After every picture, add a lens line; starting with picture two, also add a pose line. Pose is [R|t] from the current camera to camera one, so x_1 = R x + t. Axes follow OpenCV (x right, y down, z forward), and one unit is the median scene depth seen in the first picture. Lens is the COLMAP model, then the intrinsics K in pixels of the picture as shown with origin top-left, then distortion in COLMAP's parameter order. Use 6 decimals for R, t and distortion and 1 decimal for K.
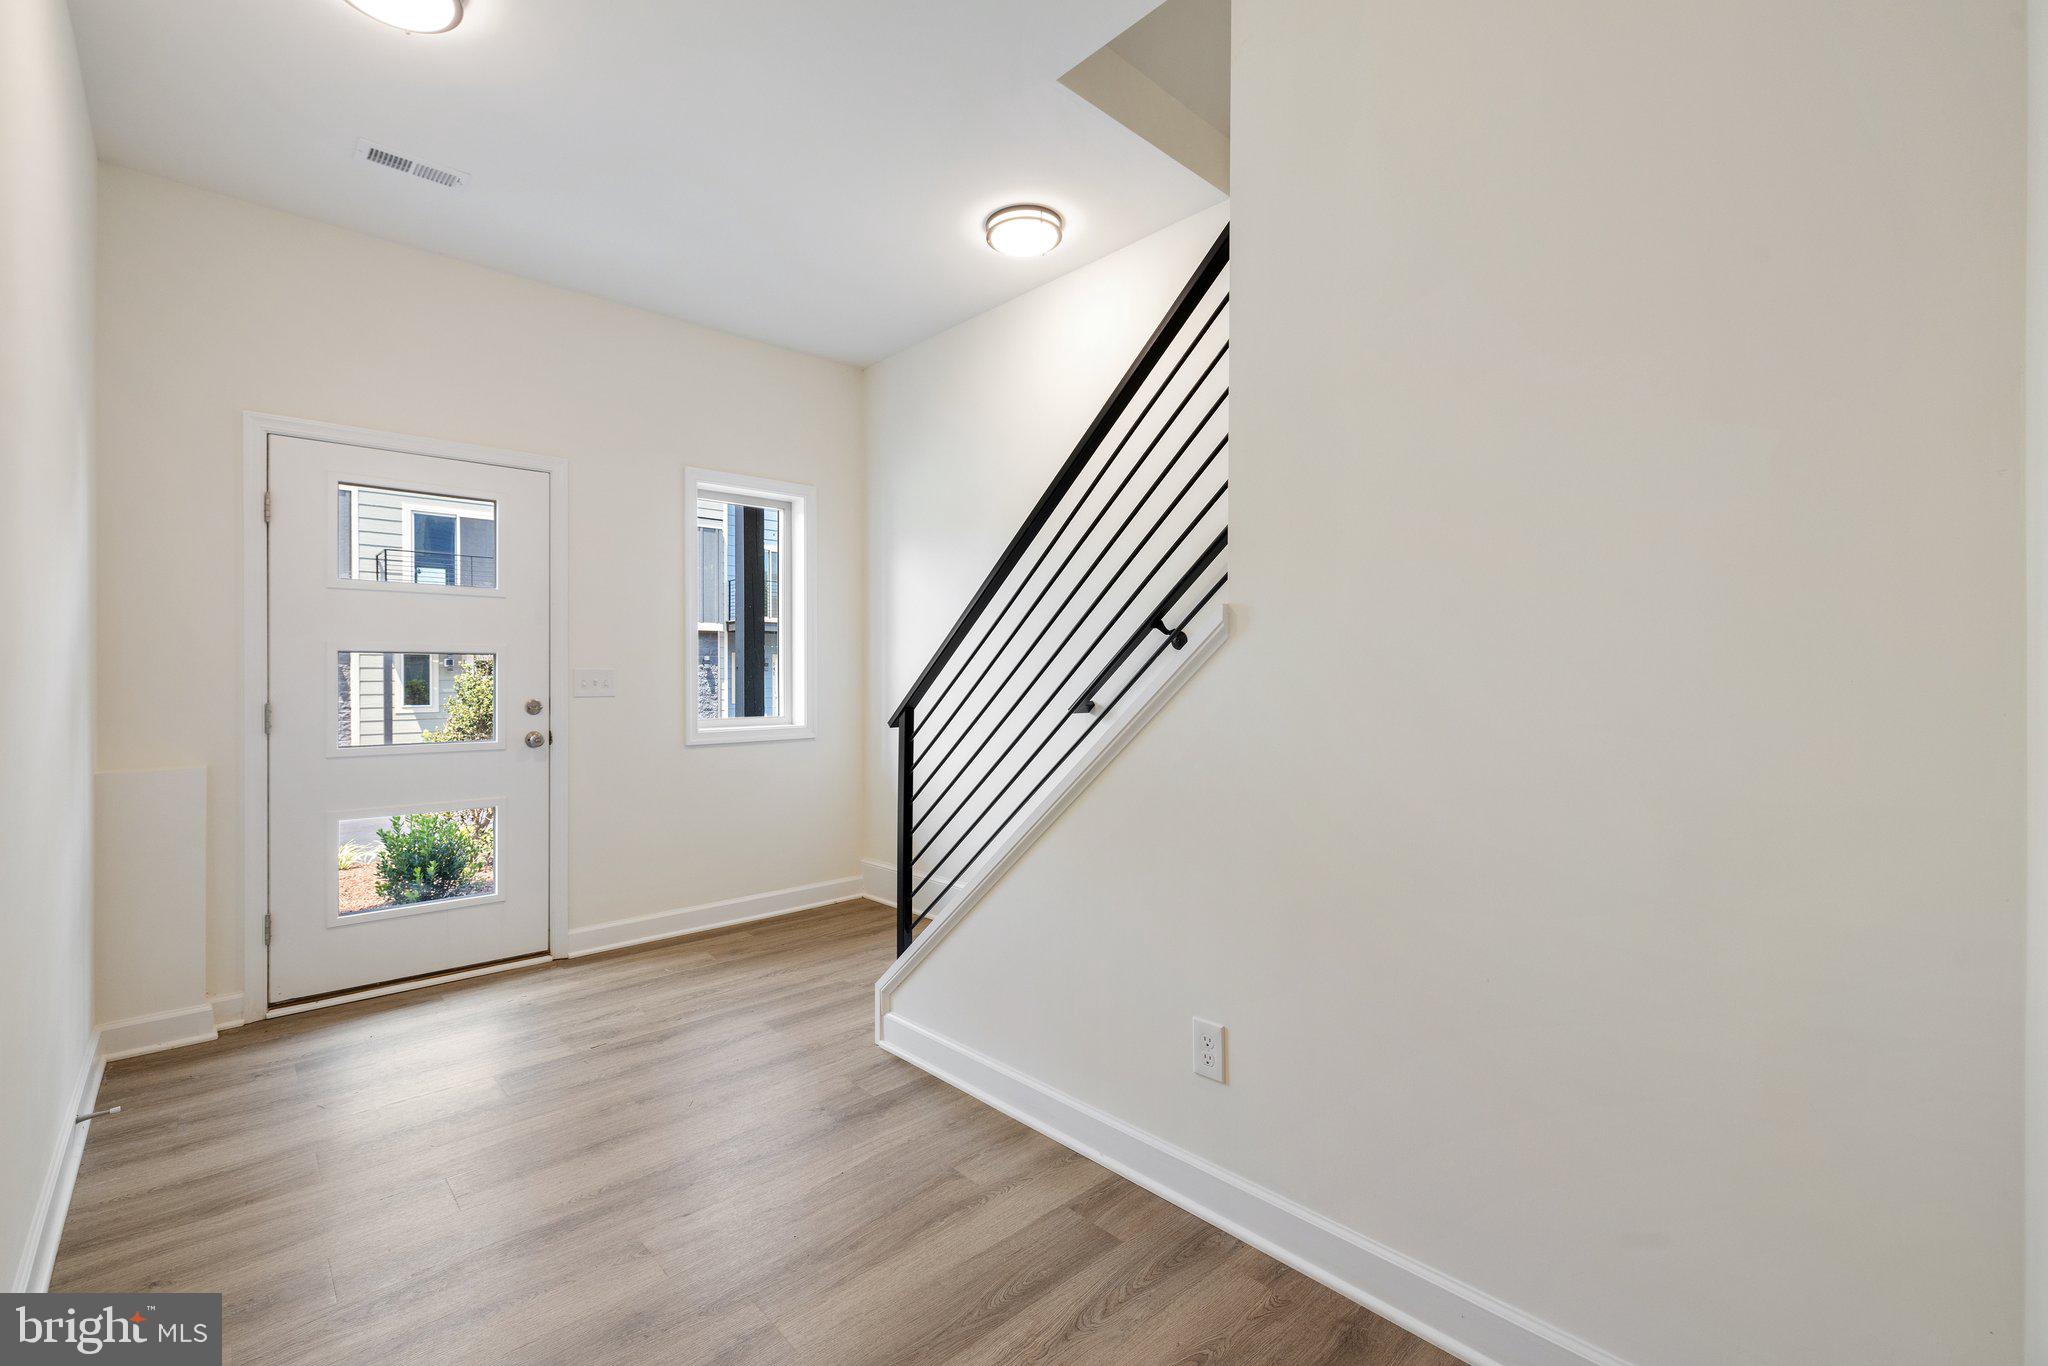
lens RADIAL K [[883.0, 0, 1027.7], [0, 883.0, 681.7], [0, 0, 1]] dist [0.003557, 0.001050]
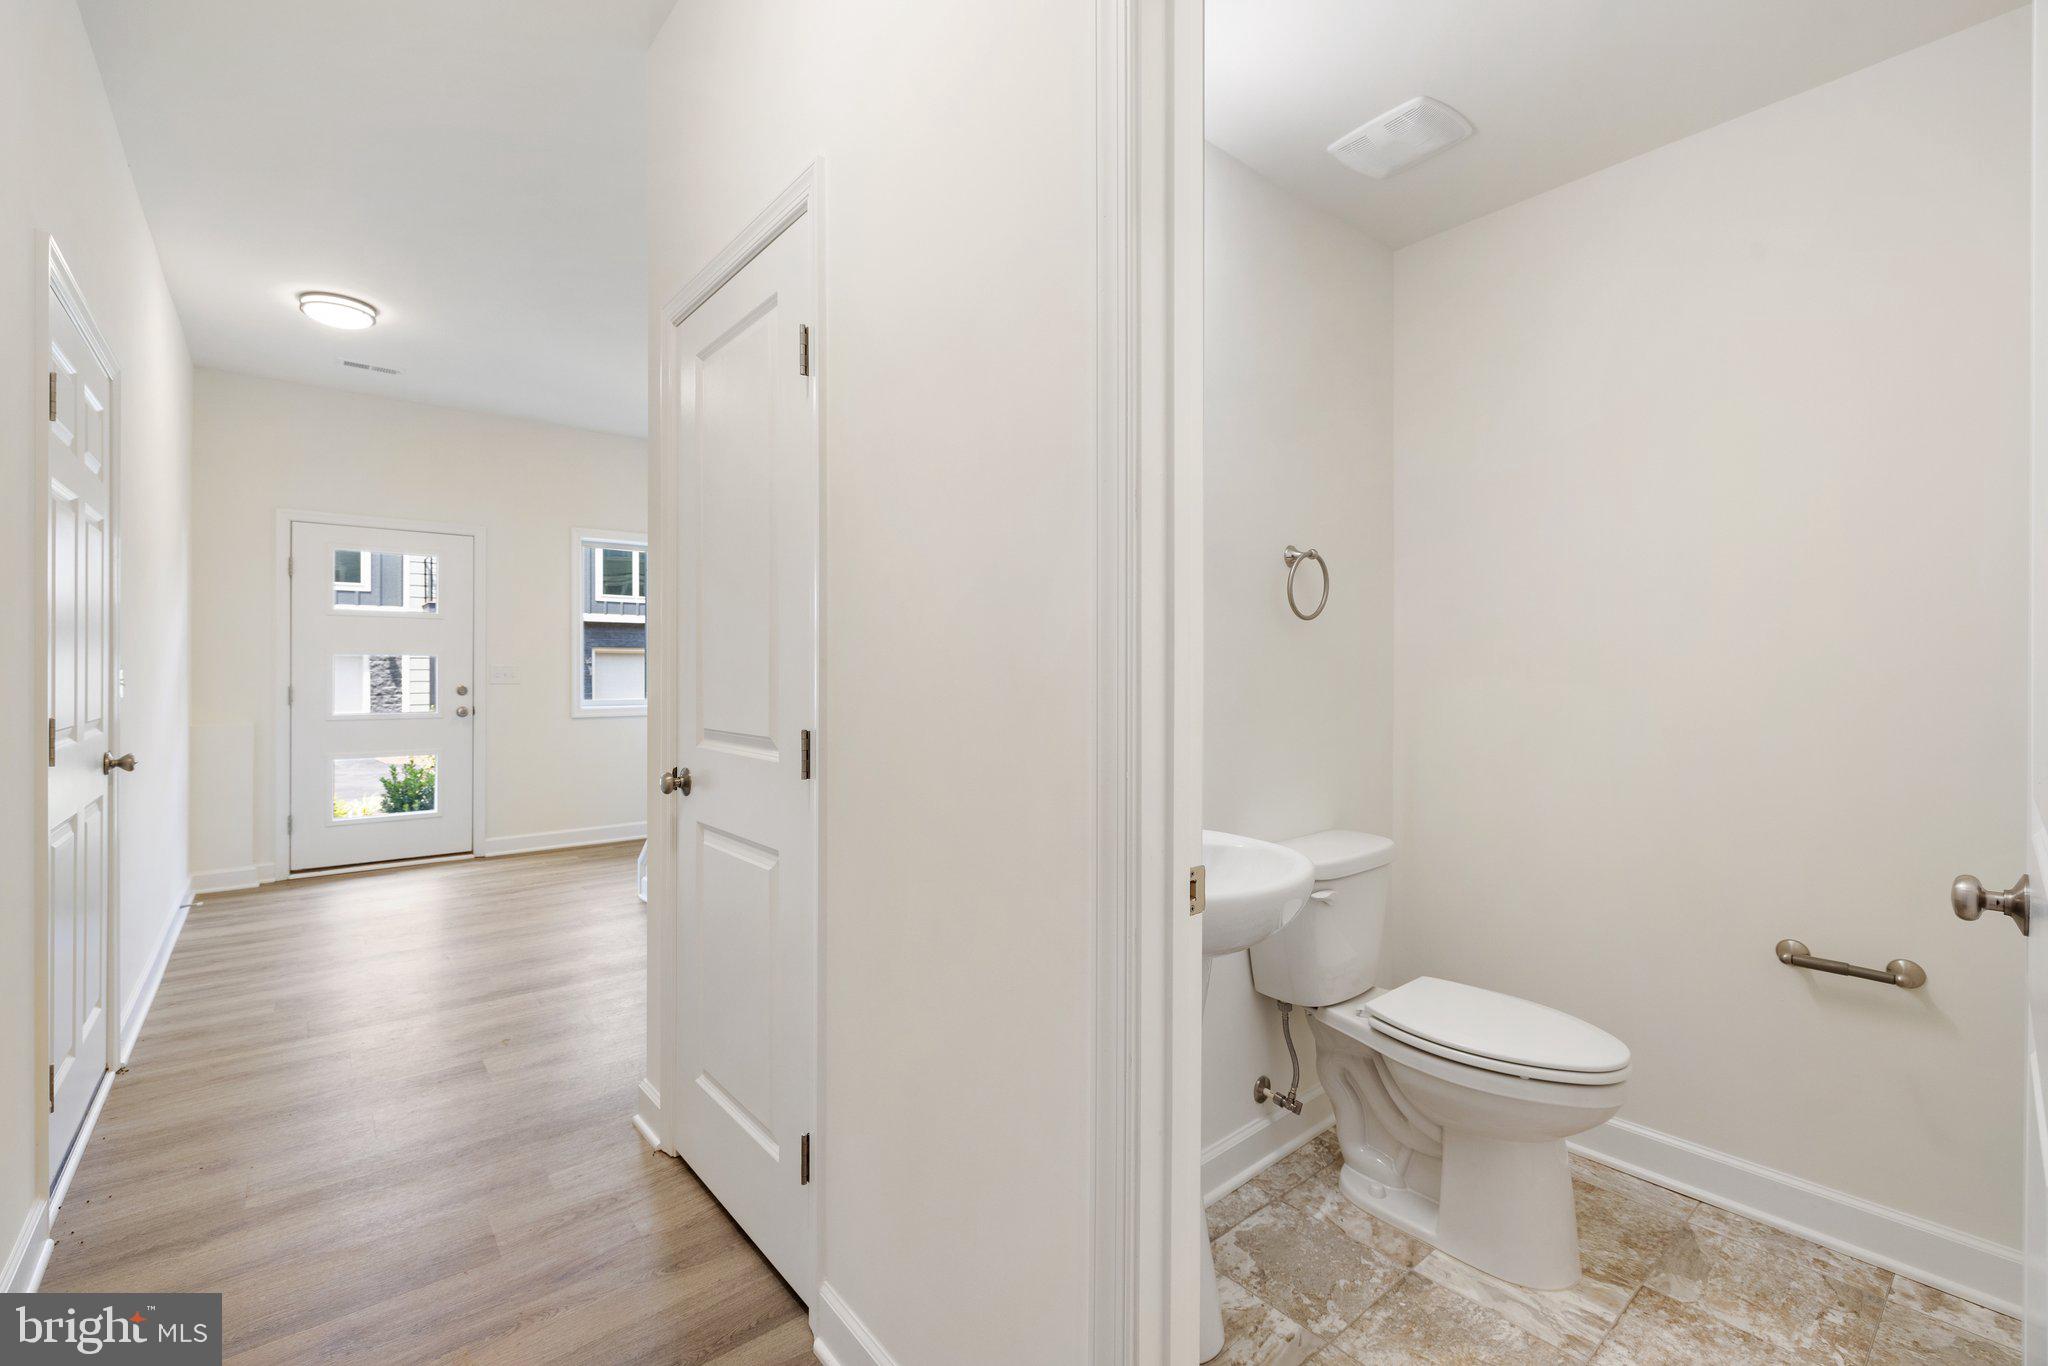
lens RADIAL K [[883.0, 0, 1021.7], [0, 883.0, 678.8], [0, 0, 1]] dist [0.003557, 0.001050]
pose [[0.998251, 0.009102, -0.058419, 0.577890], [-0.008764, 0.999943, 0.006034, -0.010766], [0.058470, -0.005512, 0.998274, -0.545444]]
